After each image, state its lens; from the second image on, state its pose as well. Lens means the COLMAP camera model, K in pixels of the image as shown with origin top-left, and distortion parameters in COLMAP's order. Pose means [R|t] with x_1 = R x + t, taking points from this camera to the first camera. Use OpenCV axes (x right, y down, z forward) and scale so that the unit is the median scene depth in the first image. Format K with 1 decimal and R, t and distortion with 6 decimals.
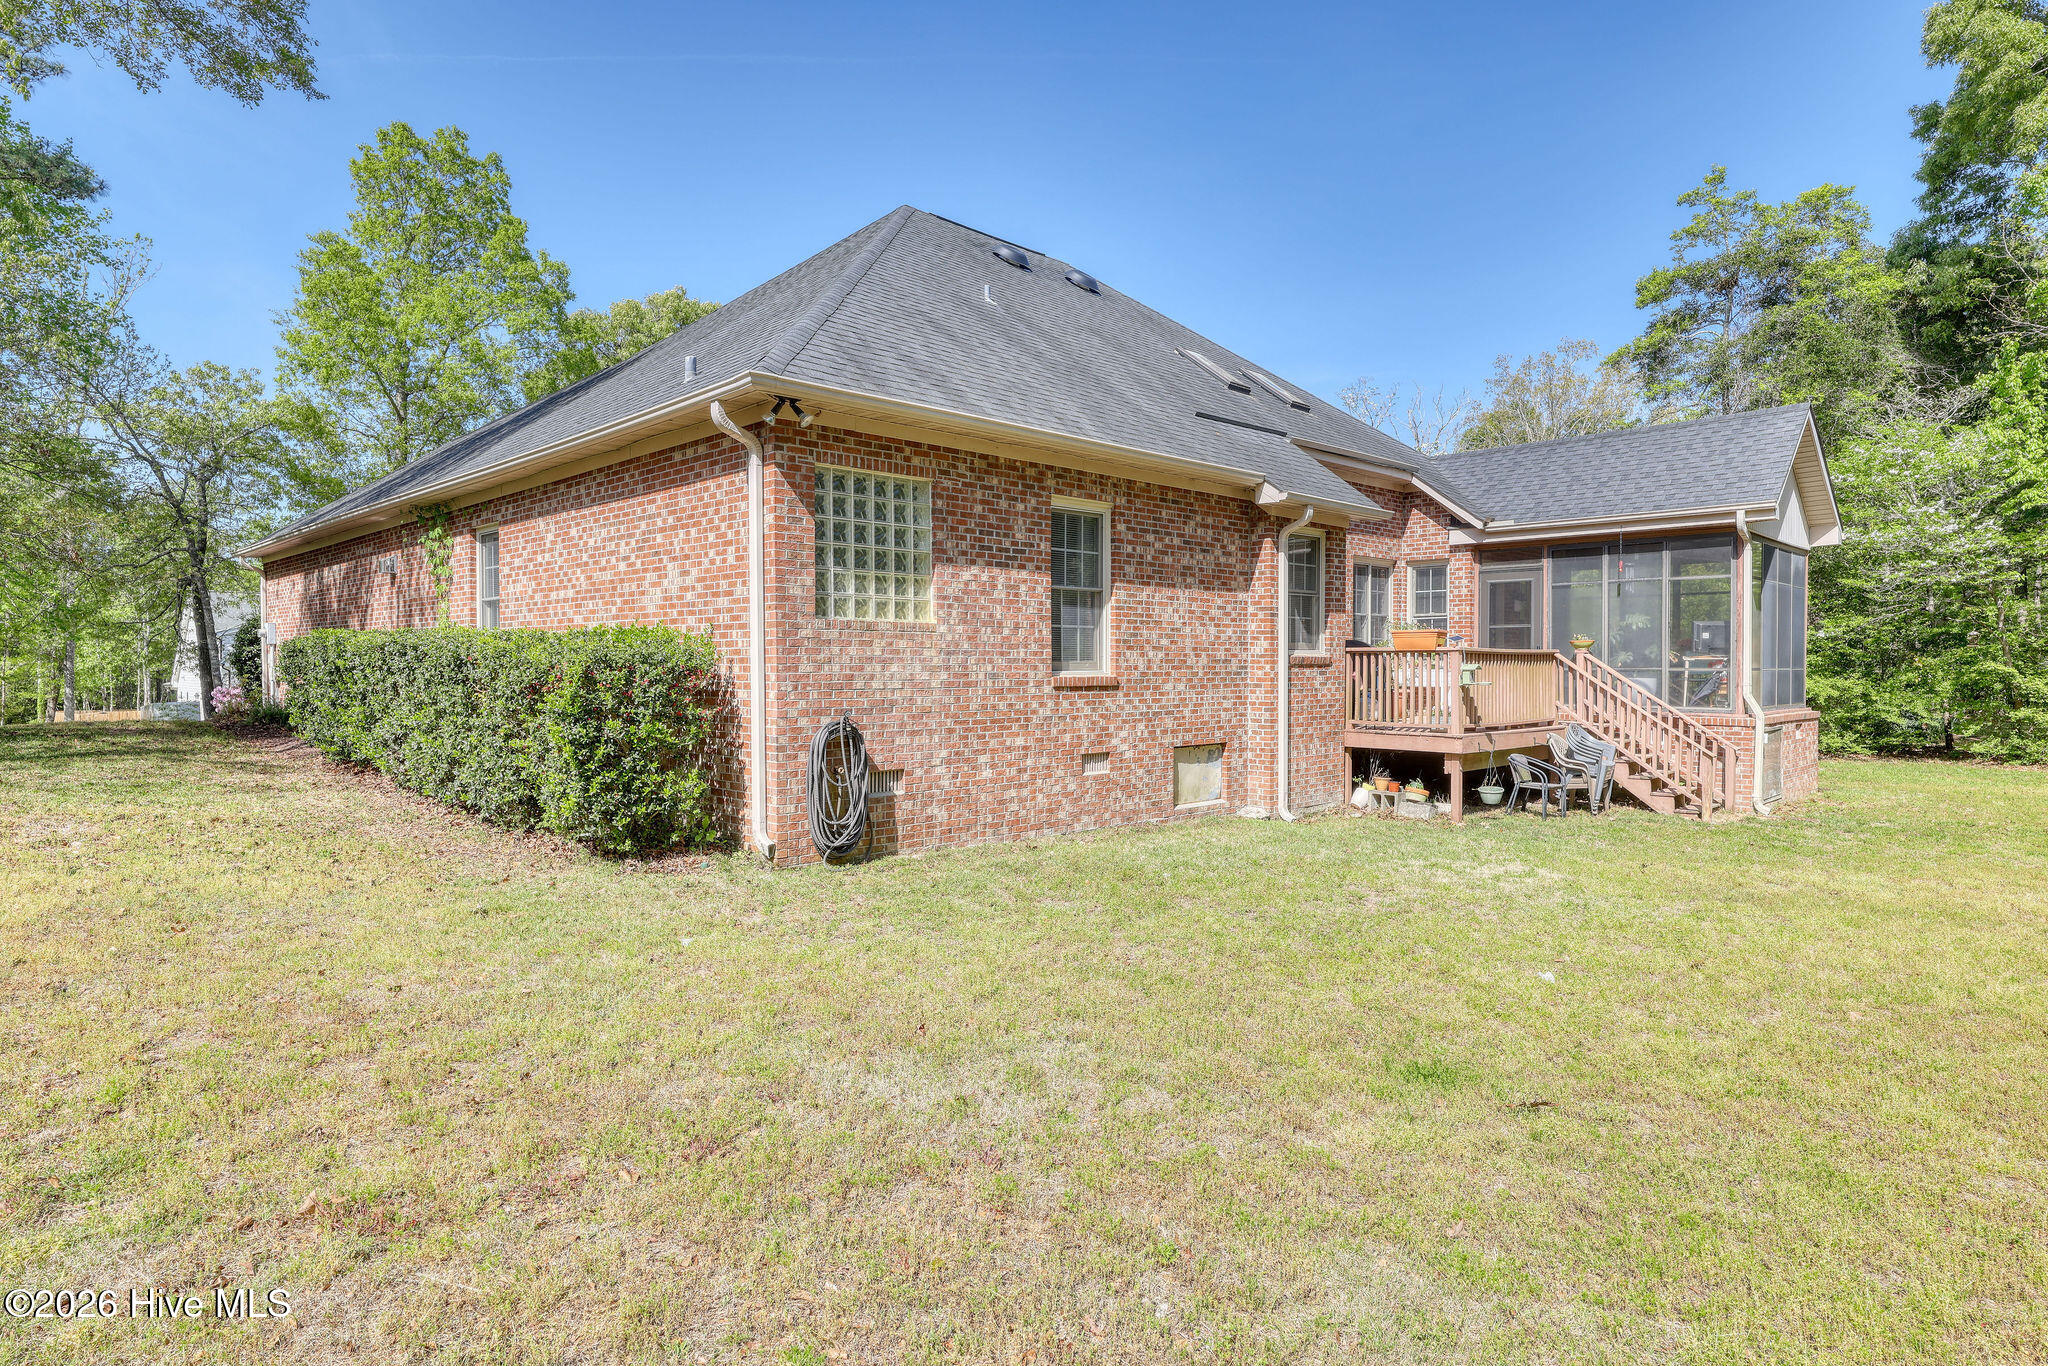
lens RADIAL K [[1123.6, 0, 1024.0], [0, 1123.6, 683.0], [0, 0, 1]] dist [0.002292, 0.001676]
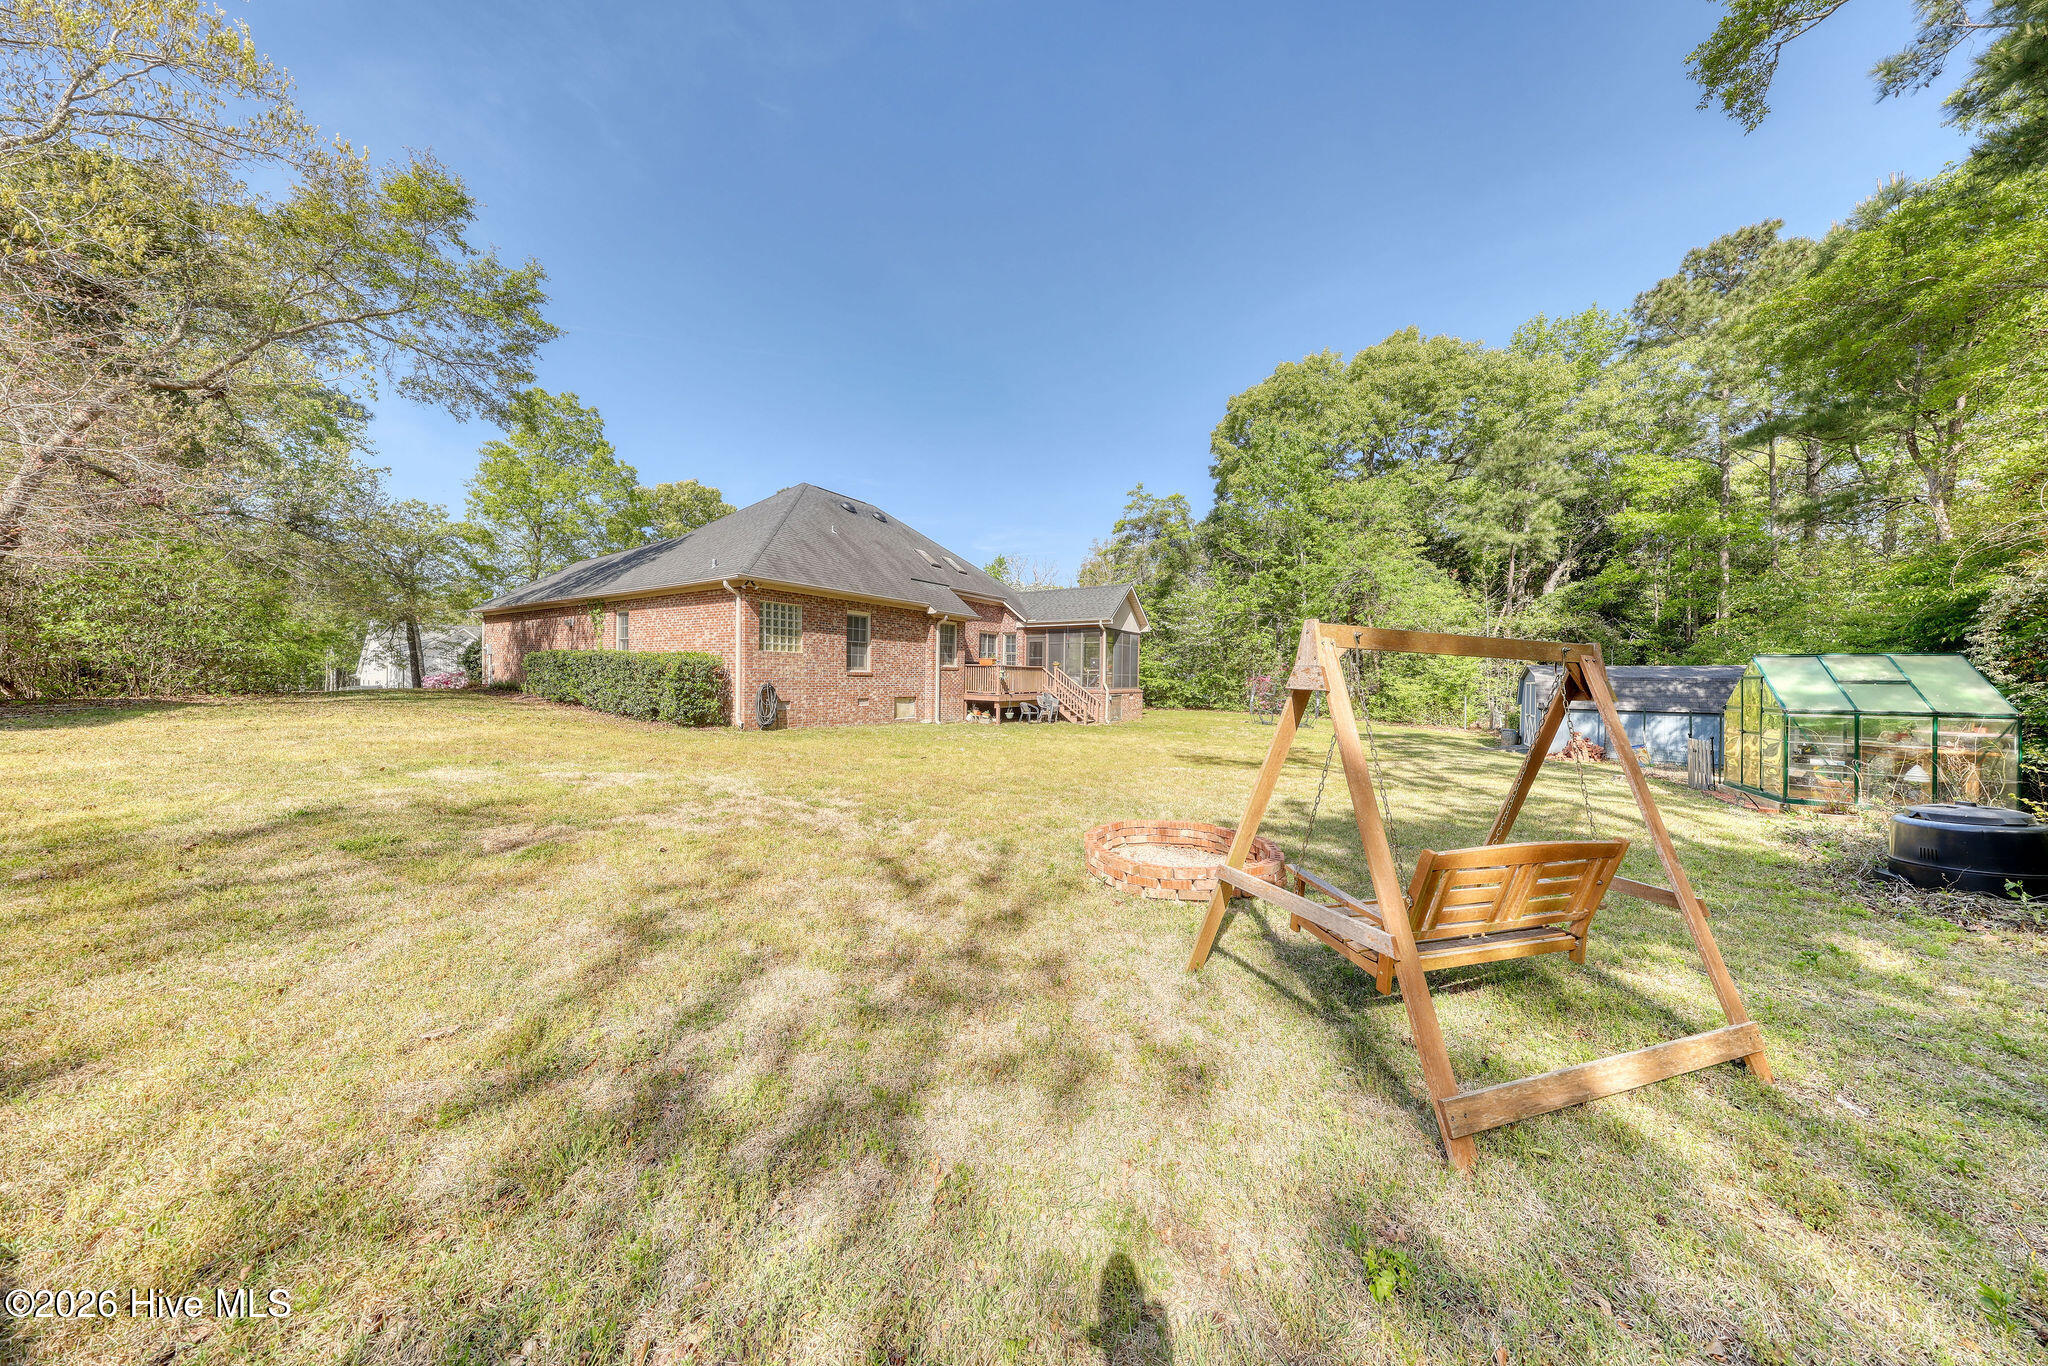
lens RADIAL K [[587.9, 0, 1024.0], [0, 587.9, 683.0], [0, 0, 1]] dist [0.009331, -0.000014]
pose [[0.975150, 0.011598, 0.221240, 0.121058], [-0.011460, 0.999933, -0.001910, 0.018763], [-0.221247, -0.000673, 0.975218, -0.534932]]
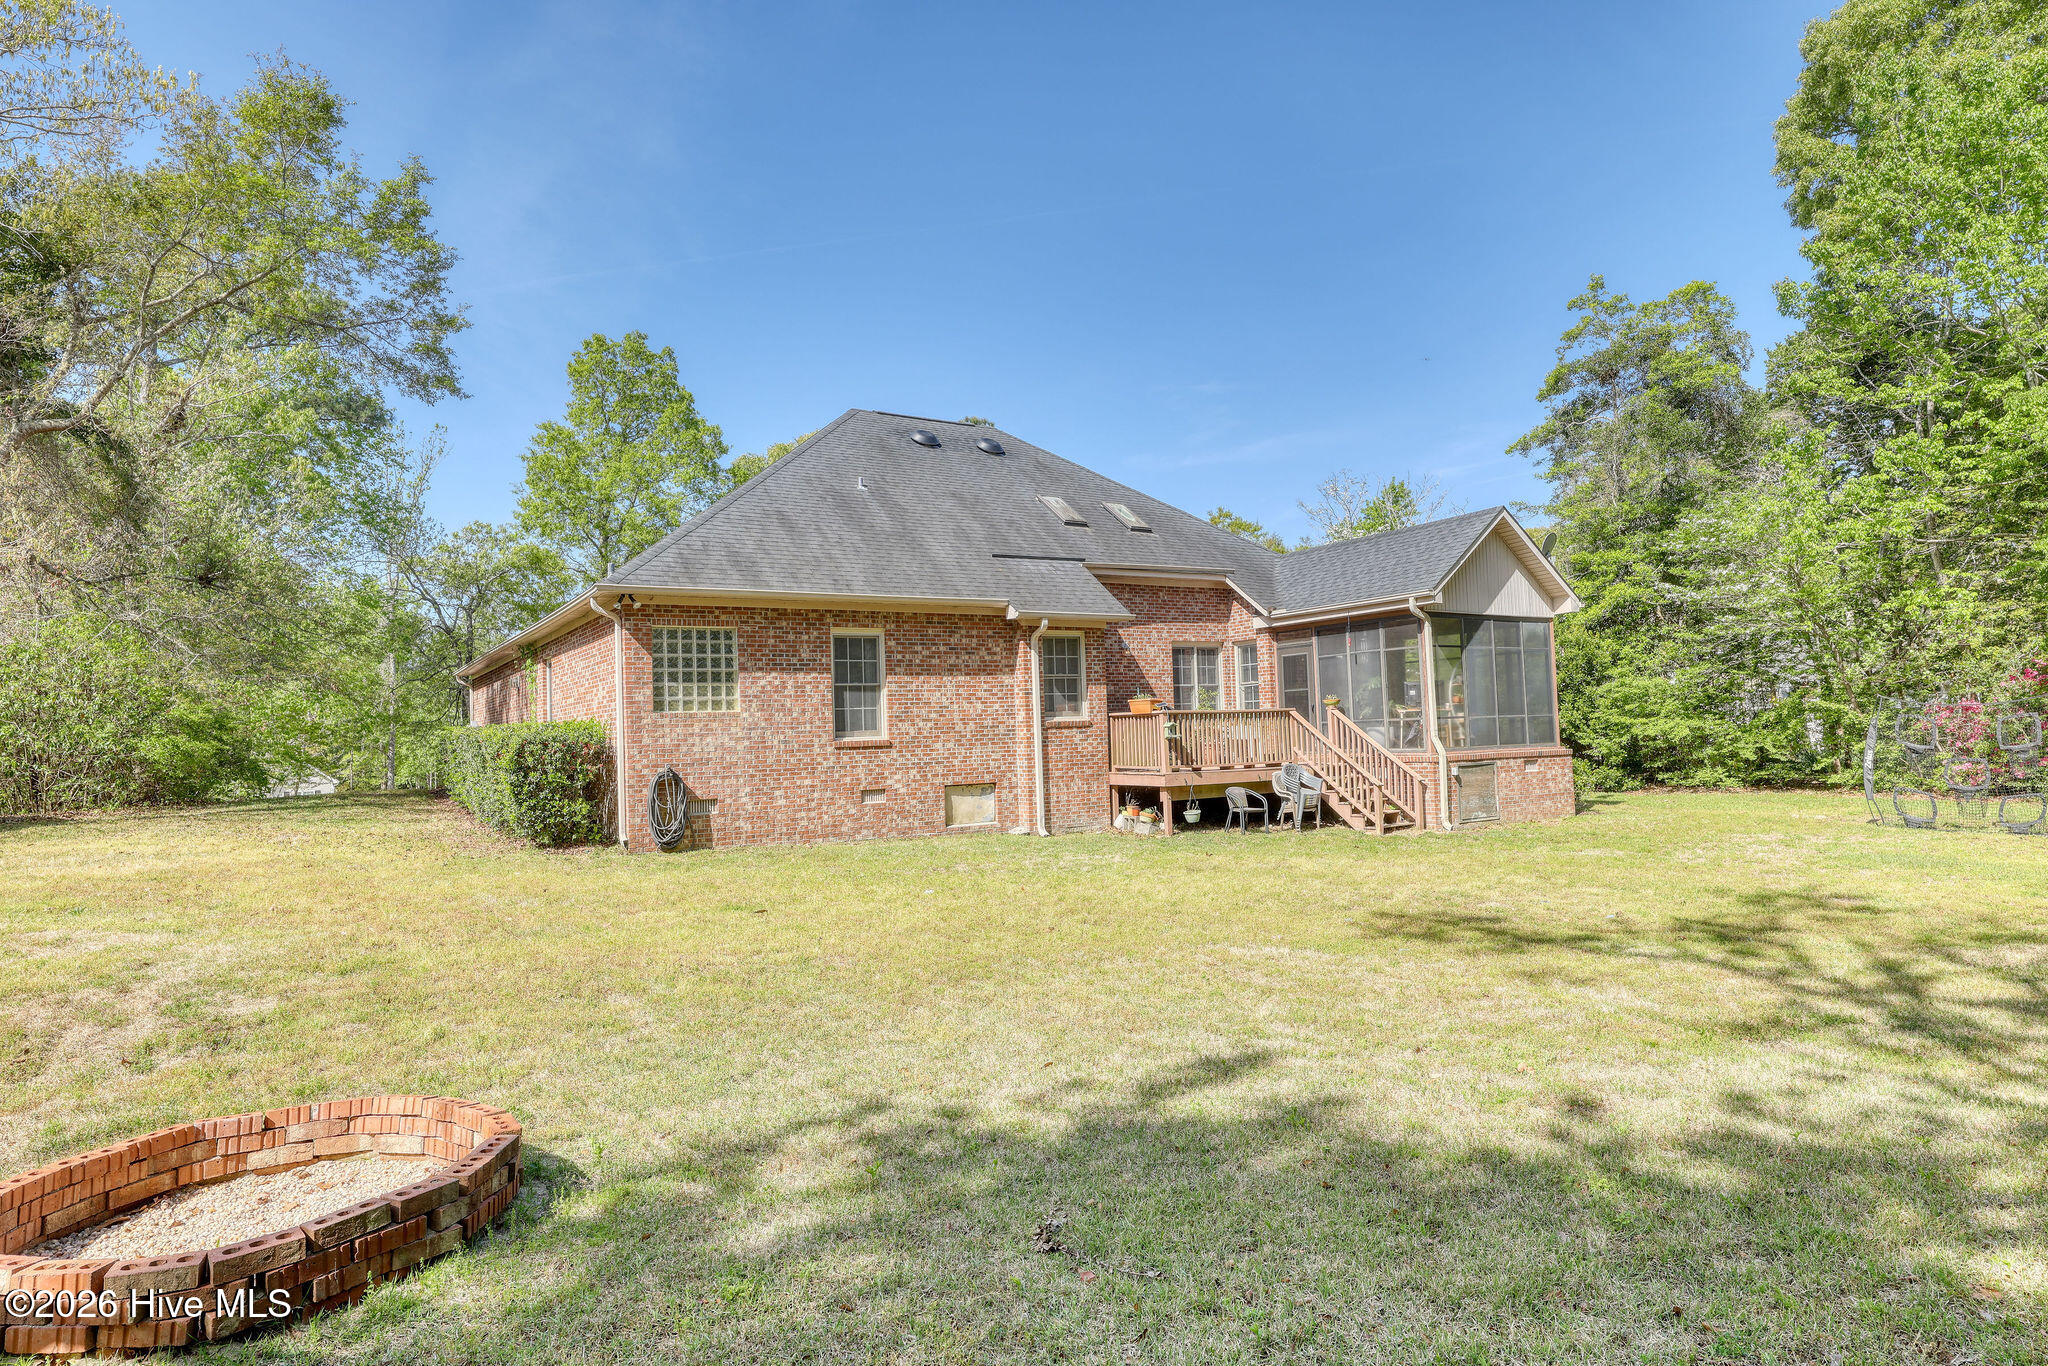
lens RADIAL K [[1123.6, 0, 1024.0], [0, 1123.6, 683.0], [0, 0, 1]] dist [0.002292, 0.001676]
pose [[0.976260, -0.042149, -0.212462, 0.552223], [0.029638, 0.997653, -0.061731, 0.016084], [0.214565, 0.053969, 0.975218, -0.437839]]
